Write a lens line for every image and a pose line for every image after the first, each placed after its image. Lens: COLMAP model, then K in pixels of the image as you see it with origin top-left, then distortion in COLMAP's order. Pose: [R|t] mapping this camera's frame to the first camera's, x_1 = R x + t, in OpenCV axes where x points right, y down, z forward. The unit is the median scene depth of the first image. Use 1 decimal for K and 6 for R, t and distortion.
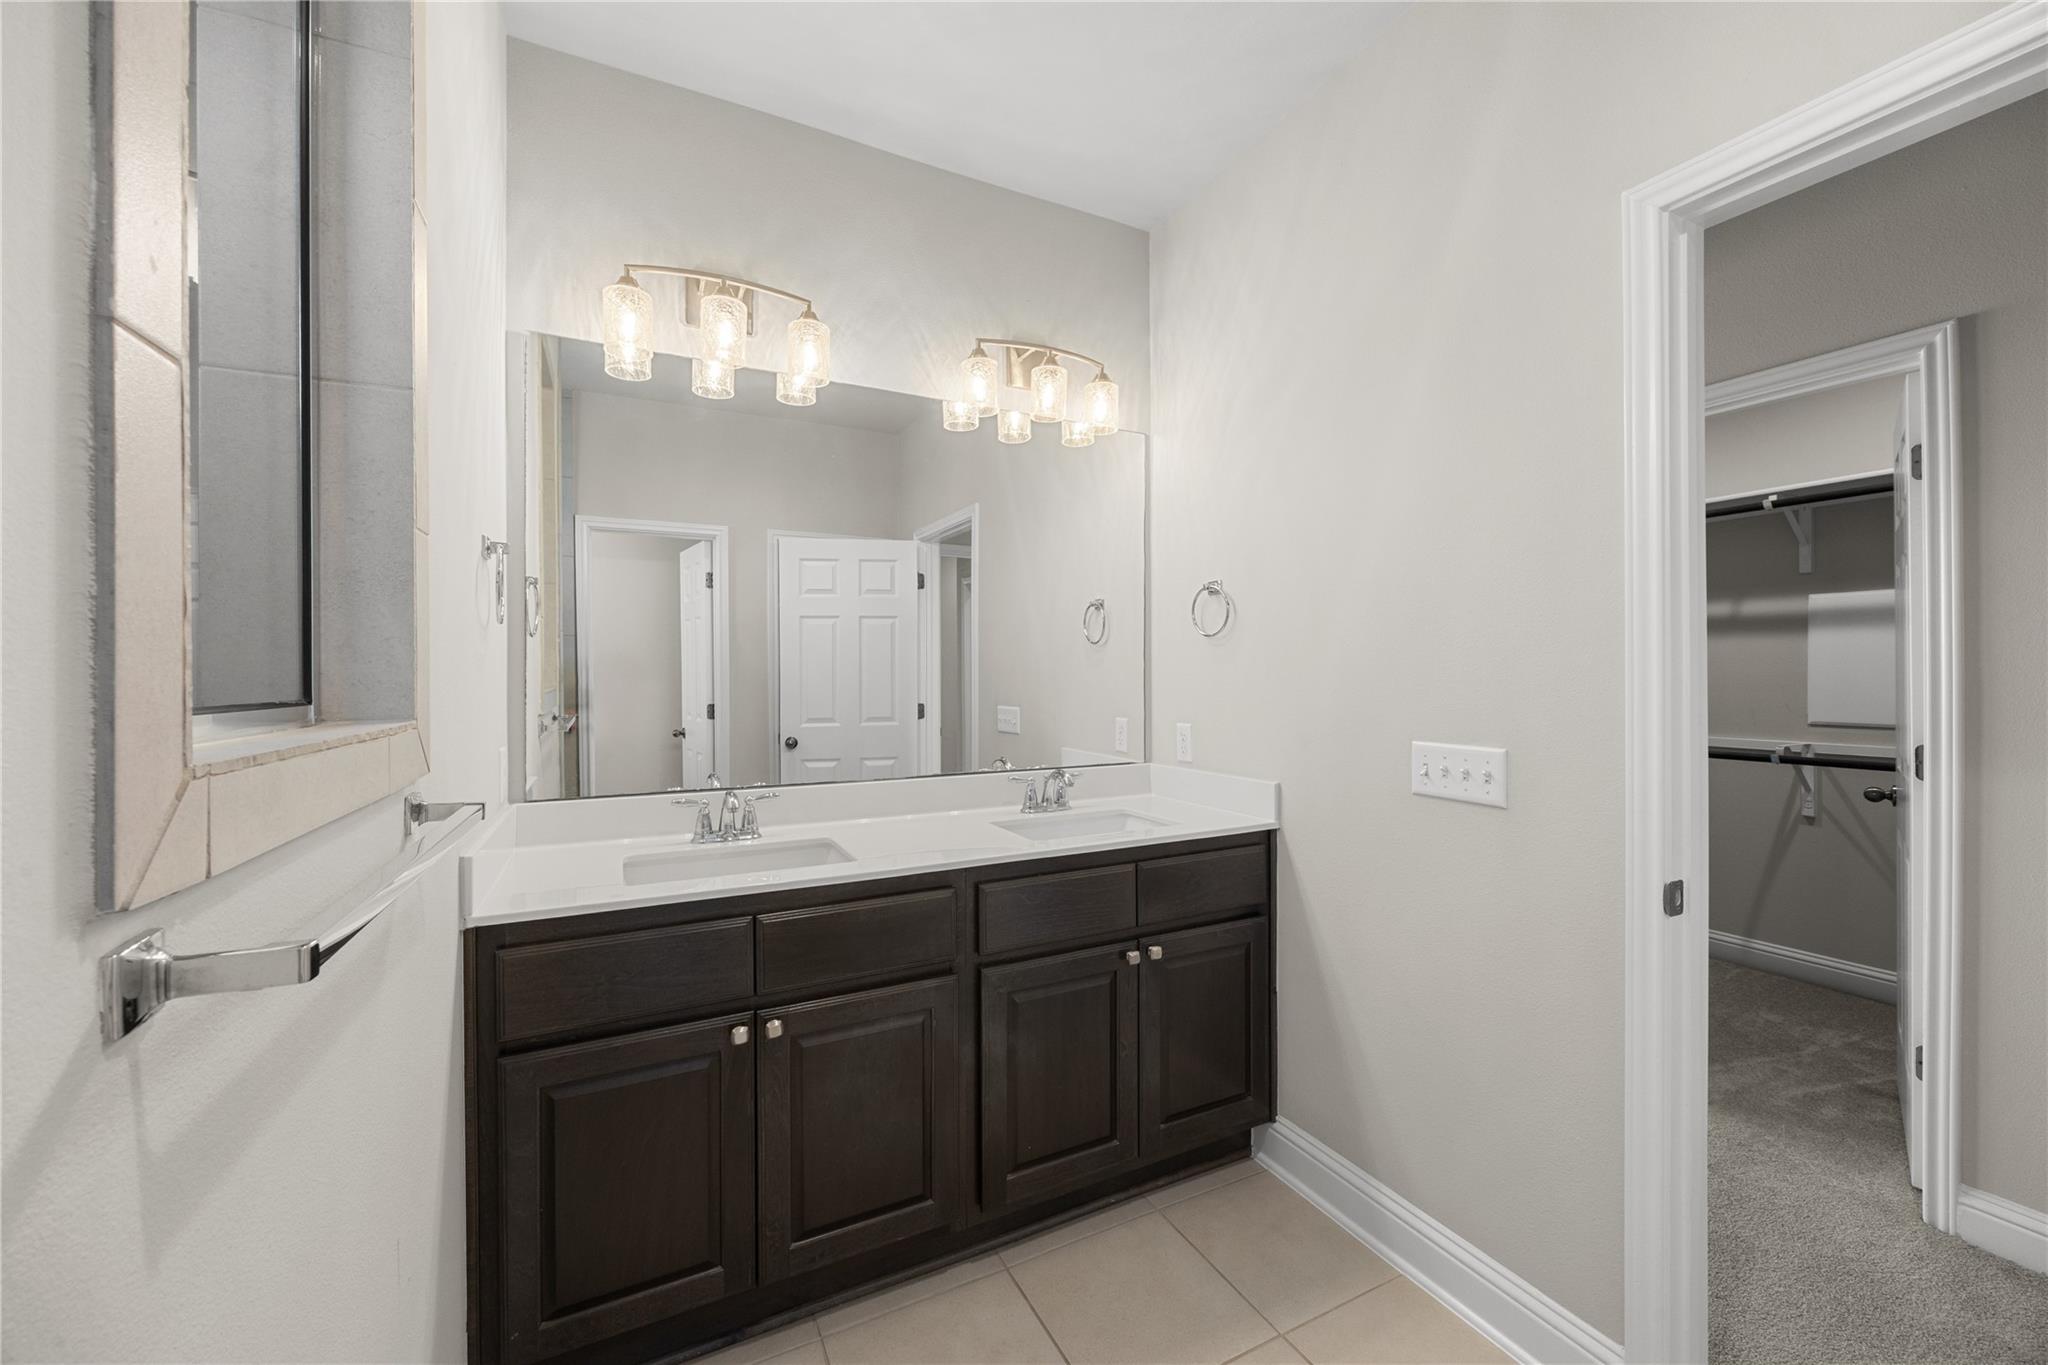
lens RADIAL K [[774.9, 0, 1027.6], [0, 774.9, 682.7], [0, 0, 1]] dist [-0.002776, -0.000822]
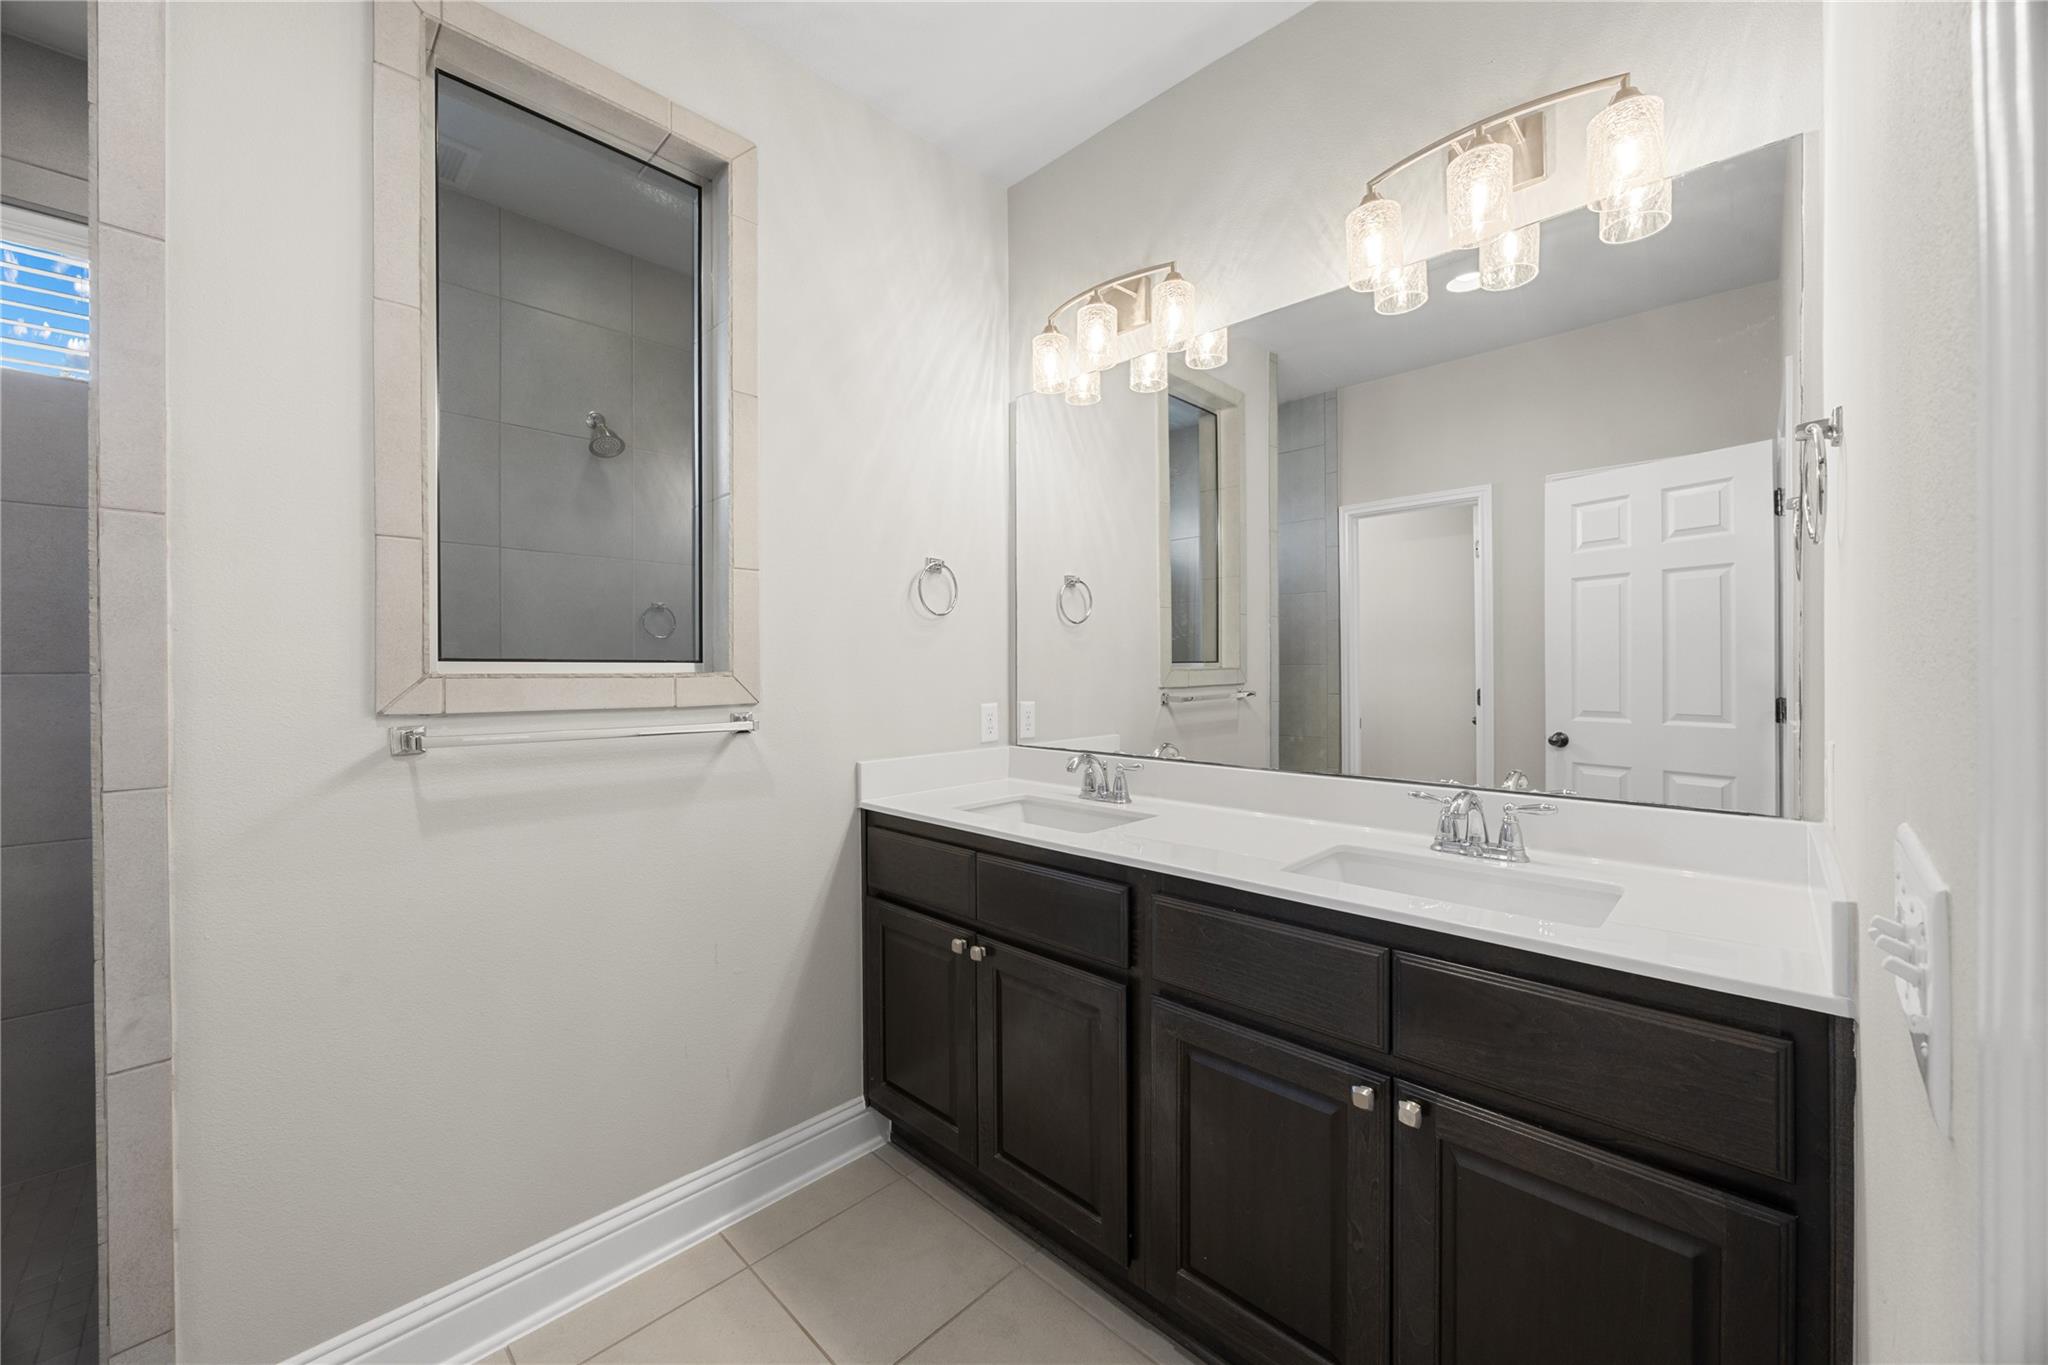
lens RADIAL K [[774.9, 0, 1035.3], [0, 774.9, 676.4], [0, 0, 1]] dist [-0.002776, -0.000822]
pose [[0.341419, 0.012965, -0.939822, 0.554082], [-0.007150, 0.999912, 0.011196, 0.015522], [0.939884, 0.002897, 0.341481, 0.489723]]
